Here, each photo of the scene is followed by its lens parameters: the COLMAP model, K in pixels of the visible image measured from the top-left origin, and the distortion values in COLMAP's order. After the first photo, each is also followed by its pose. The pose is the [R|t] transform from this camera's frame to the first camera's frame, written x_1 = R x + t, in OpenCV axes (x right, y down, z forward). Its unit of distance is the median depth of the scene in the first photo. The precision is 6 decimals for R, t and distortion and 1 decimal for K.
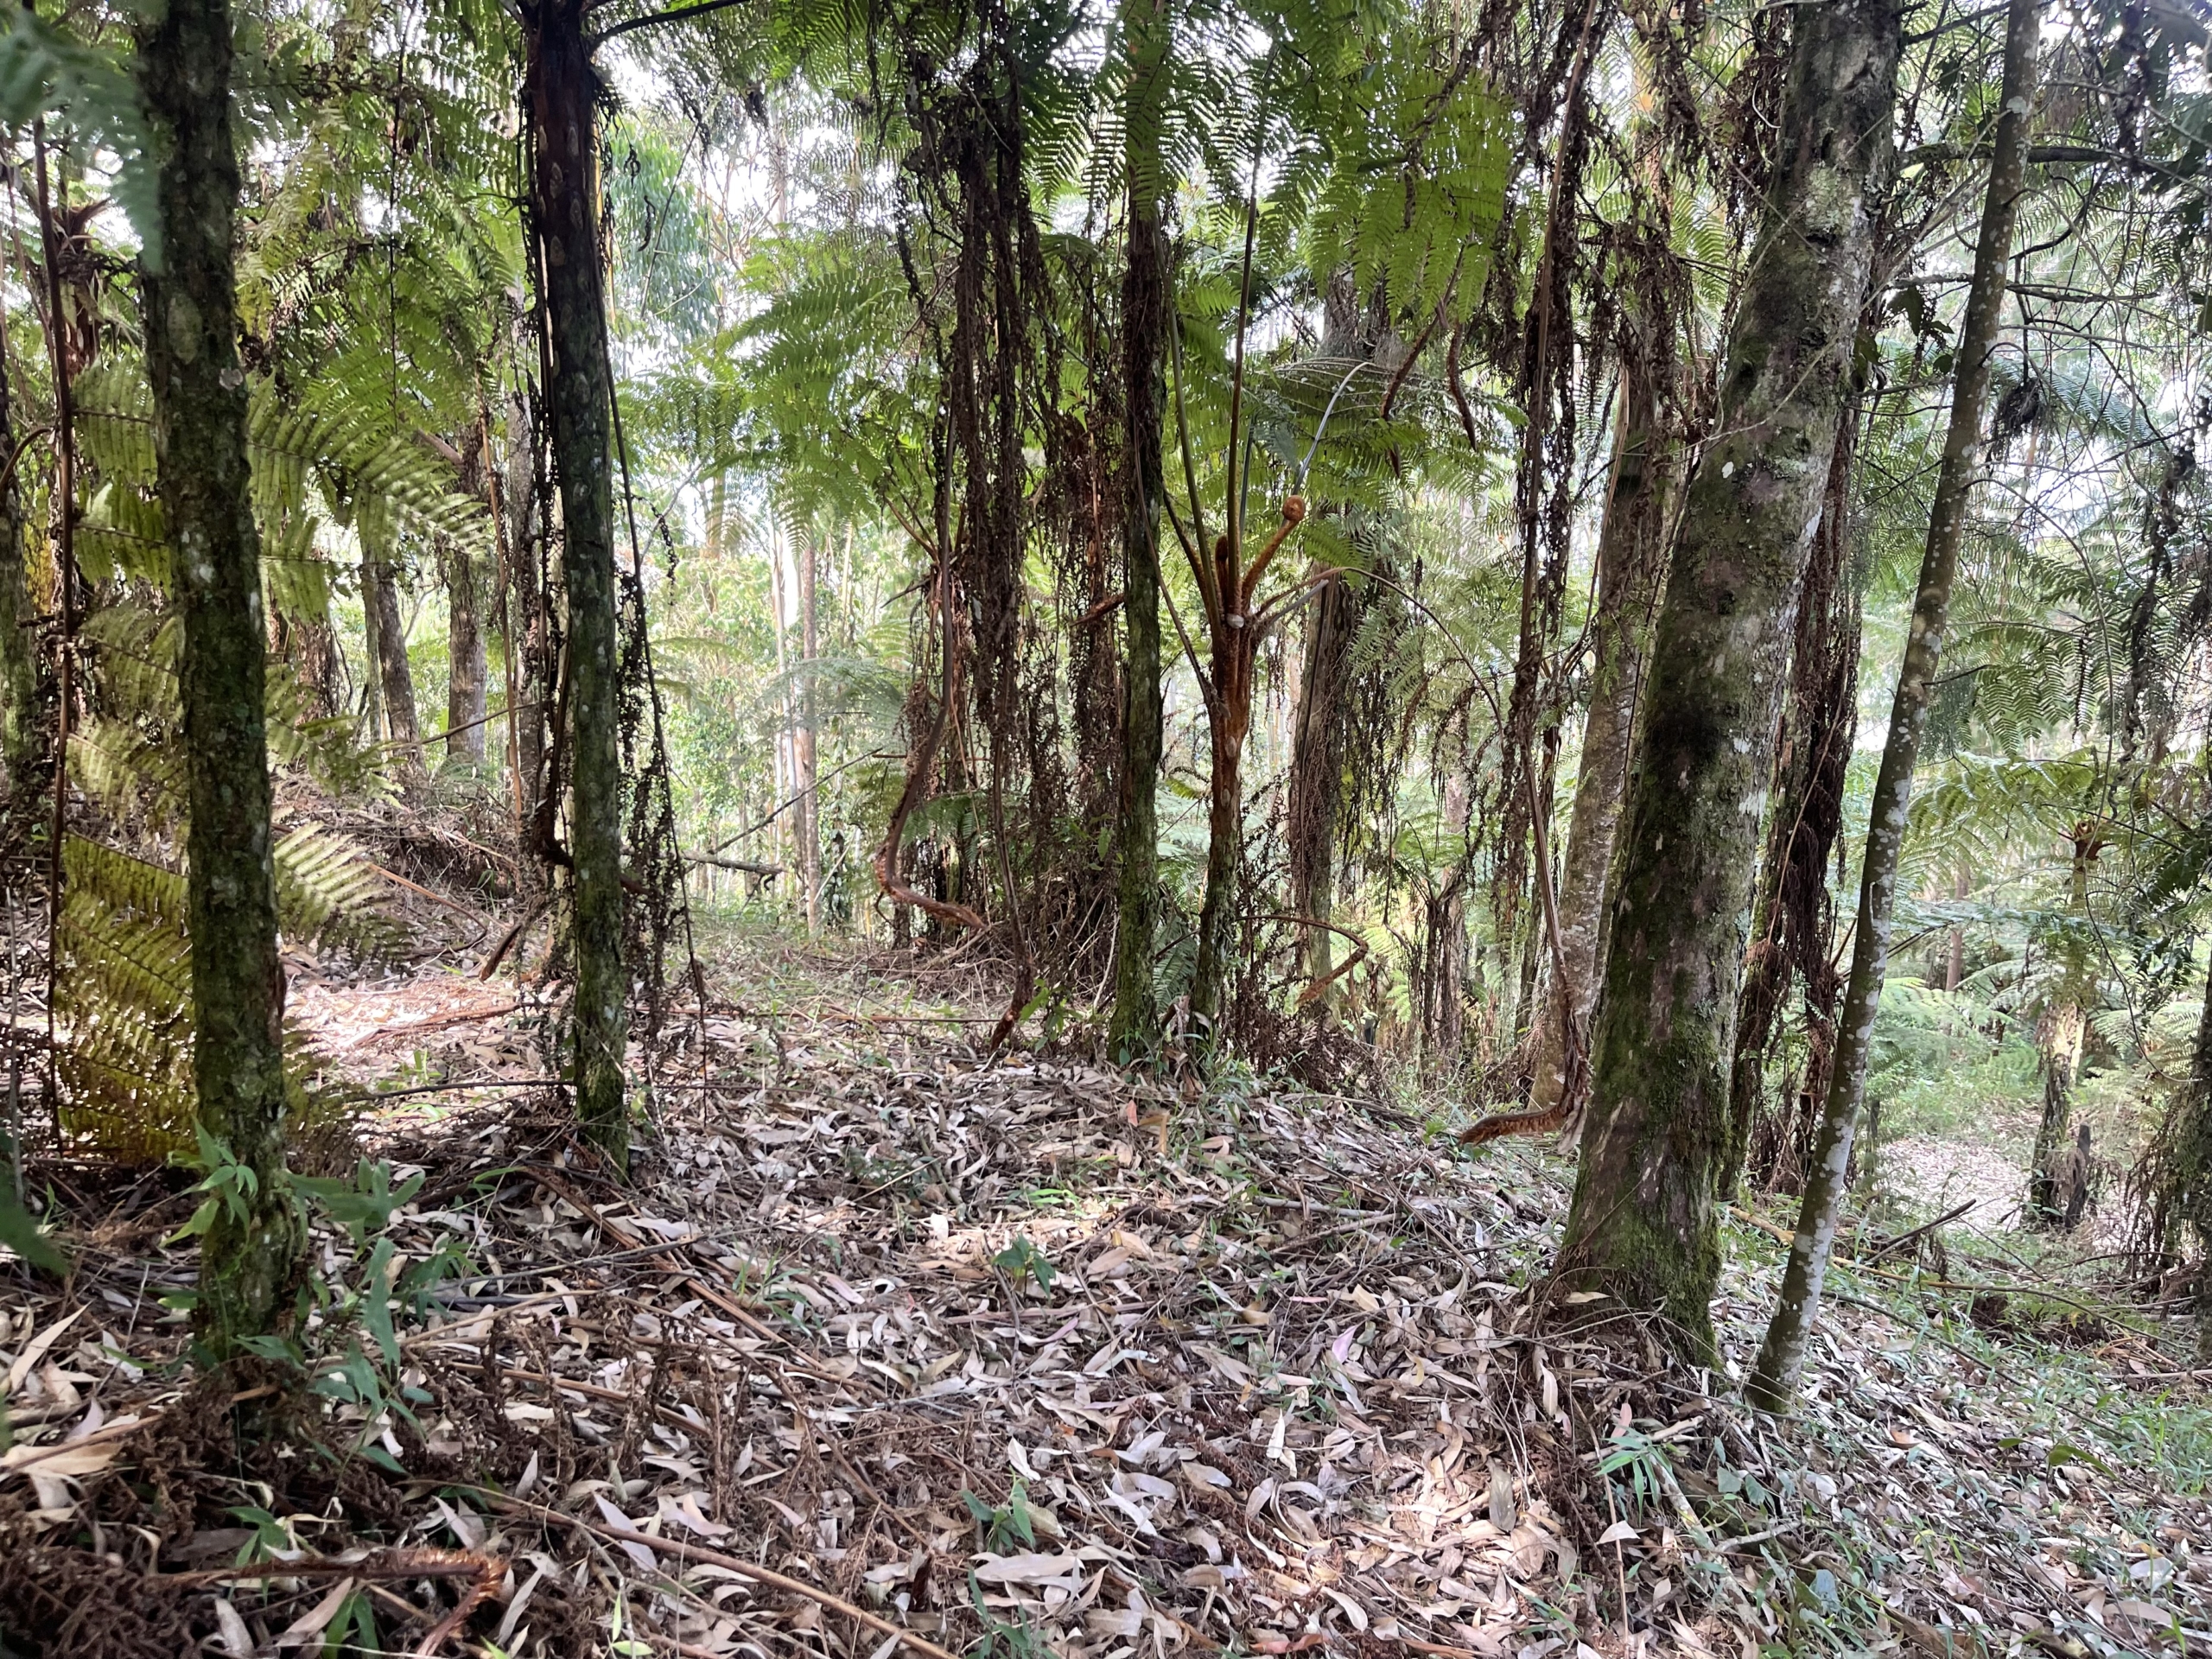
lens RADIAL K [[1663.6, 0, 1110.7], [0, 1663.6, 828.4], [0, 0, 1]] dist [0.057989, -0.085400]
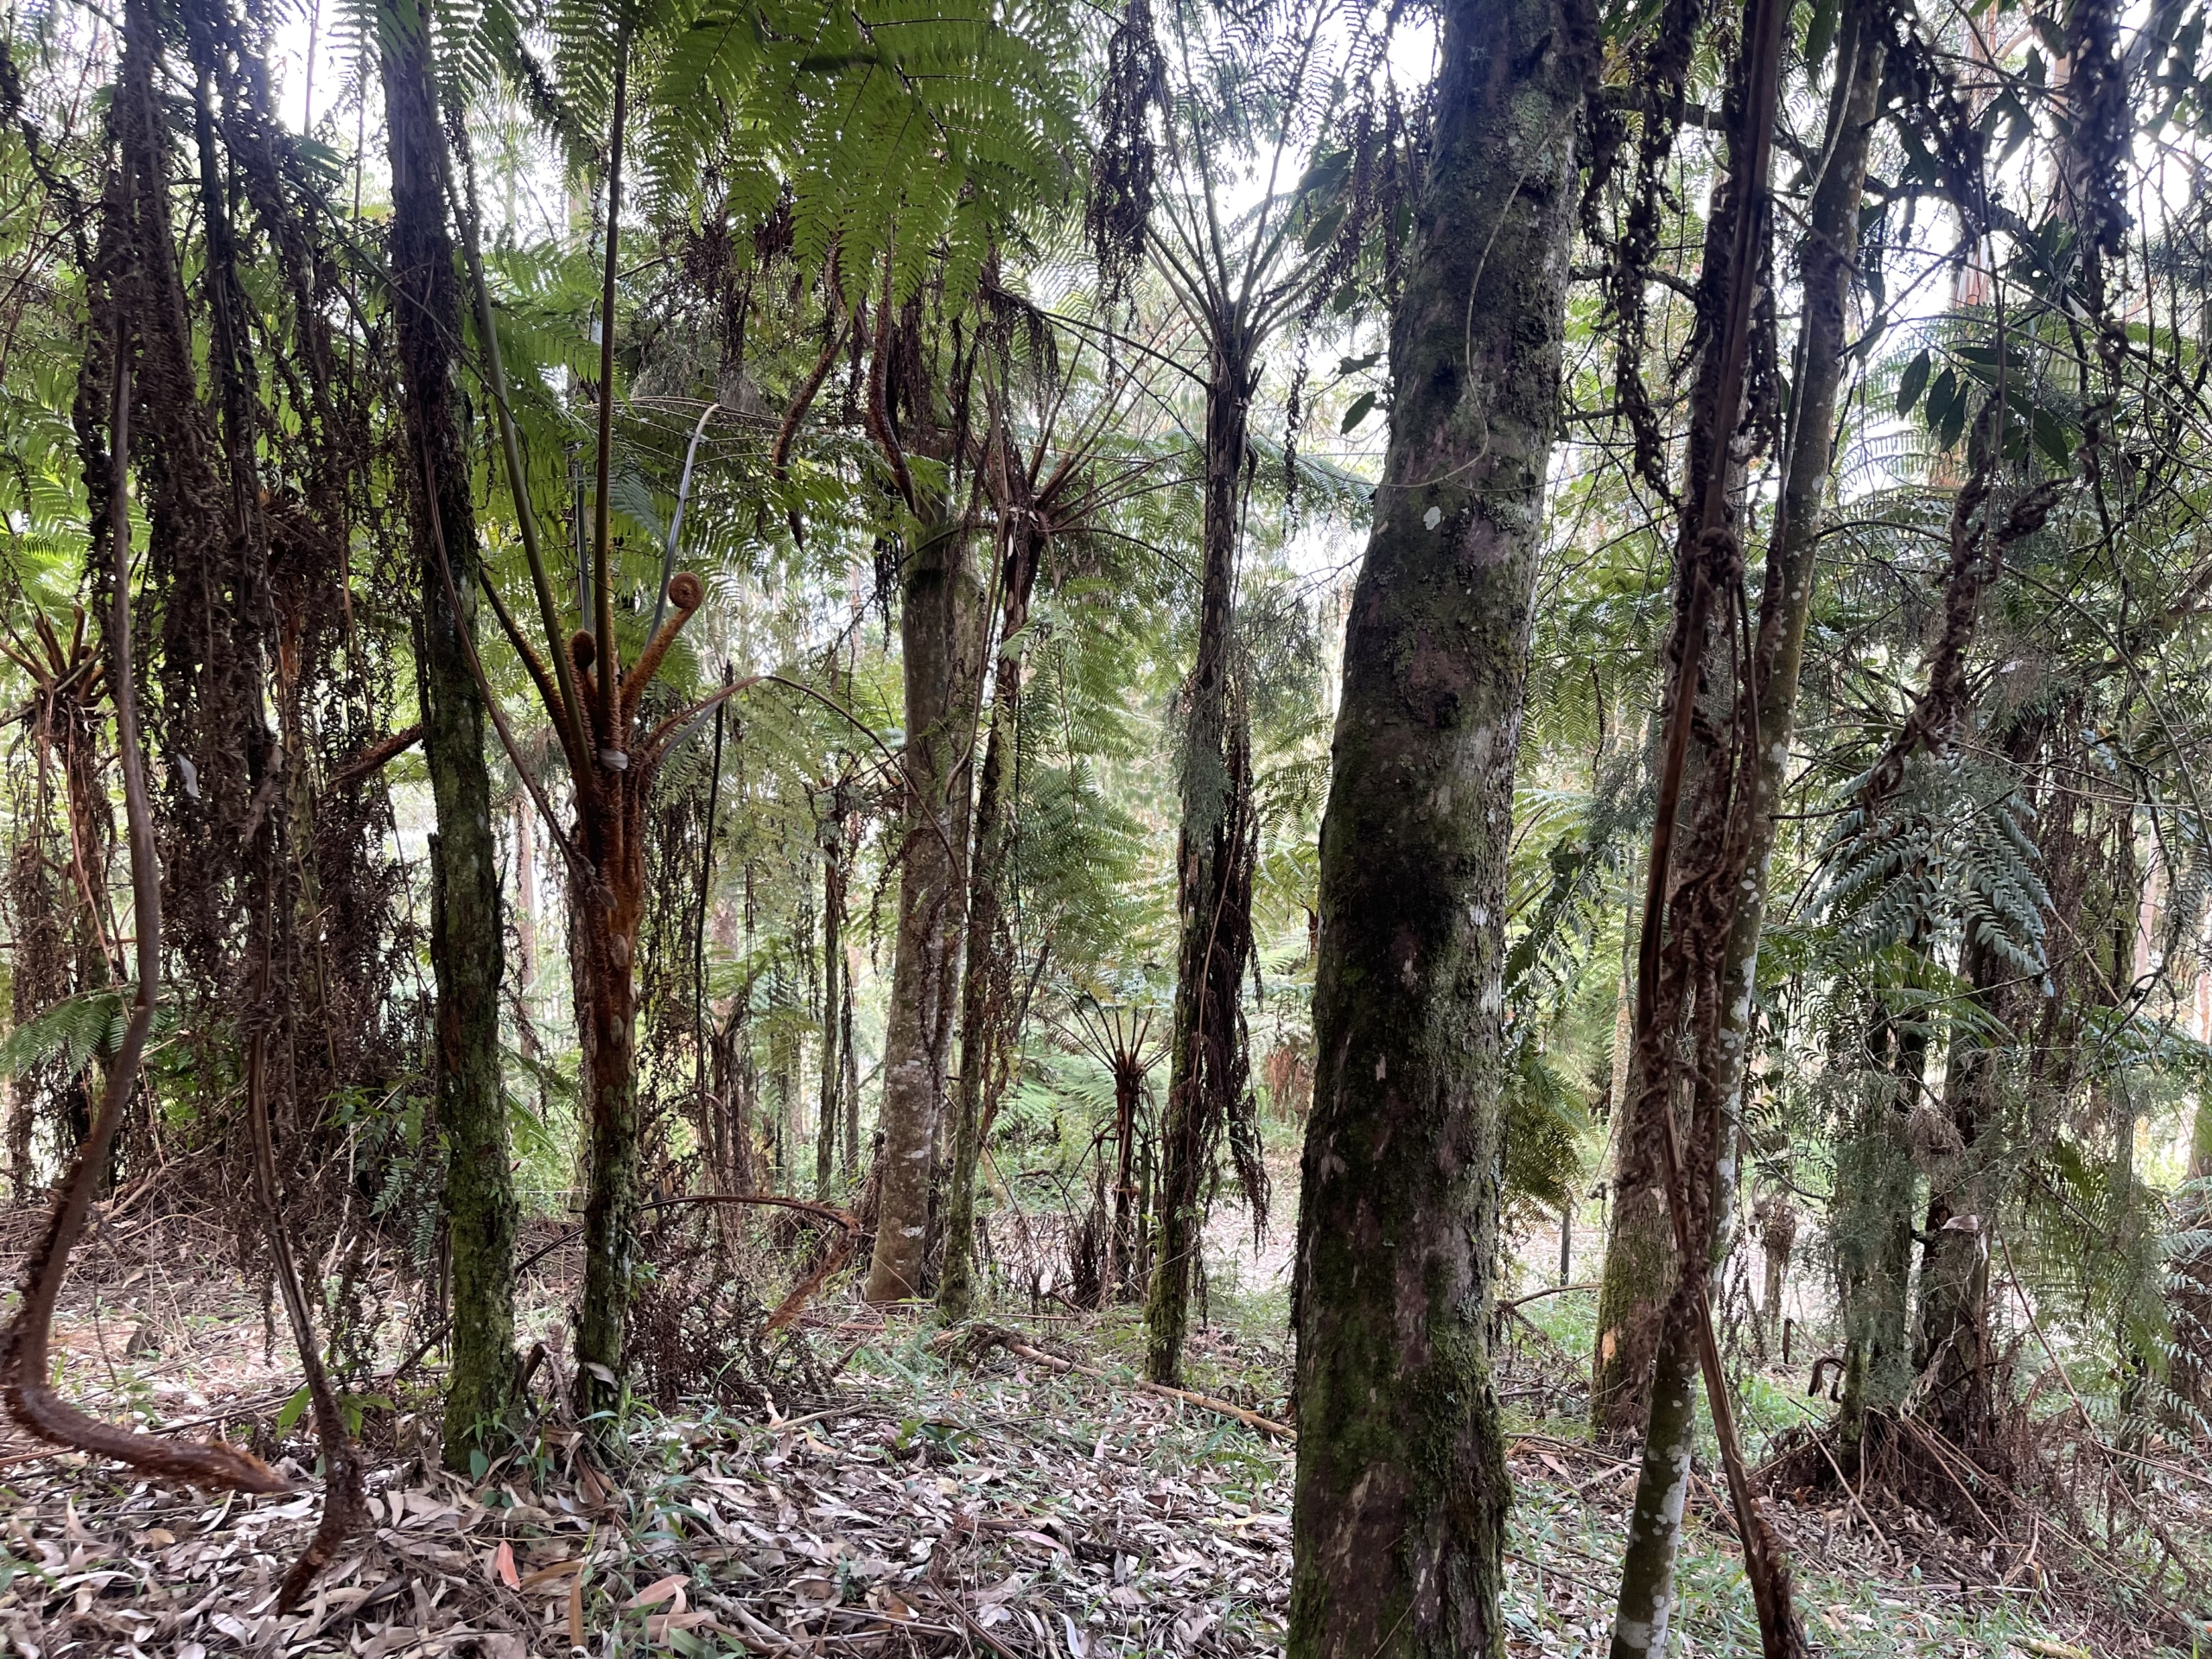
lens RADIAL K [[1663.6, 0, 1096.3], [0, 1663.6, 827.6], [0, 0, 1]] dist [0.057989, -0.085400]
pose [[0.895259, -0.070737, 0.439896, -0.045385], [0.097661, 0.994461, -0.038842, -0.053296], [-0.434712, 0.077735, 0.897208, 0.324380]]
